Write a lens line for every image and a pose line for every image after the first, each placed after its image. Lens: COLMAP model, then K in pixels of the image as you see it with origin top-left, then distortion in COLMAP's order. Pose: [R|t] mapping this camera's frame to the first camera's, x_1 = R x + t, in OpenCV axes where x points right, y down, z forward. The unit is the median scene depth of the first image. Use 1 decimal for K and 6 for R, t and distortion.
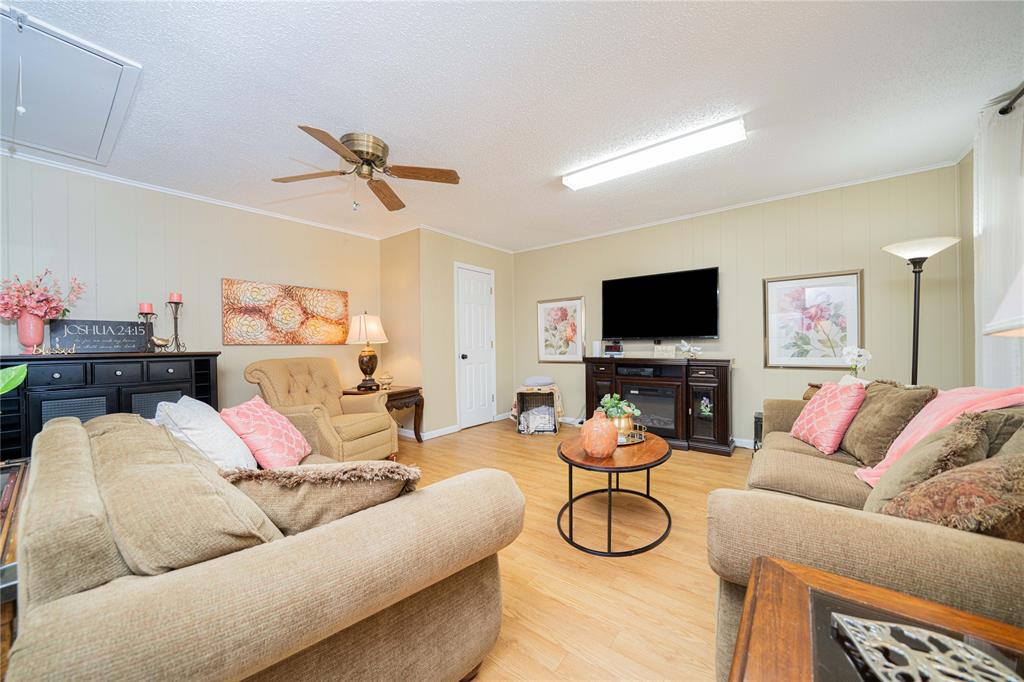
lens RADIAL K [[368.7, 0, 506.5], [0, 368.7, 345.0], [0, 0, 1]] dist [0.000284, 0.000014]
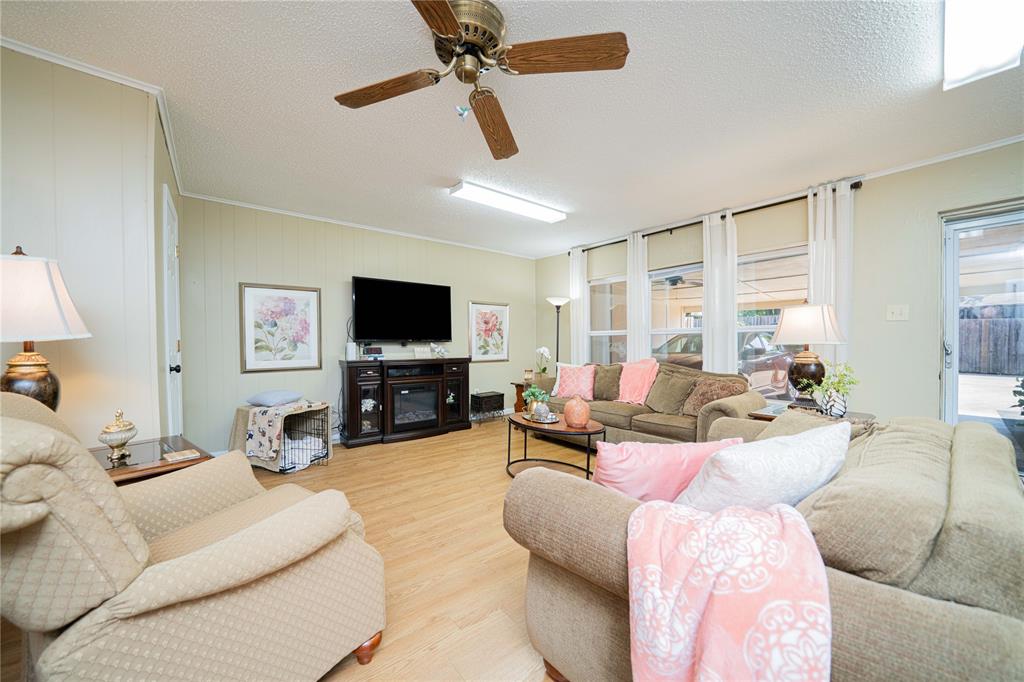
lens RADIAL K [[368.7, 0, 506.5], [0, 368.7, 345.0], [0, 0, 1]] dist [0.000284, 0.000014]
pose [[0.229607, 0.007480, 0.973255, -0.568450], [0.004236, 0.999953, -0.008684, 0.004747], [-0.973274, 0.006116, 0.229564, 0.457182]]
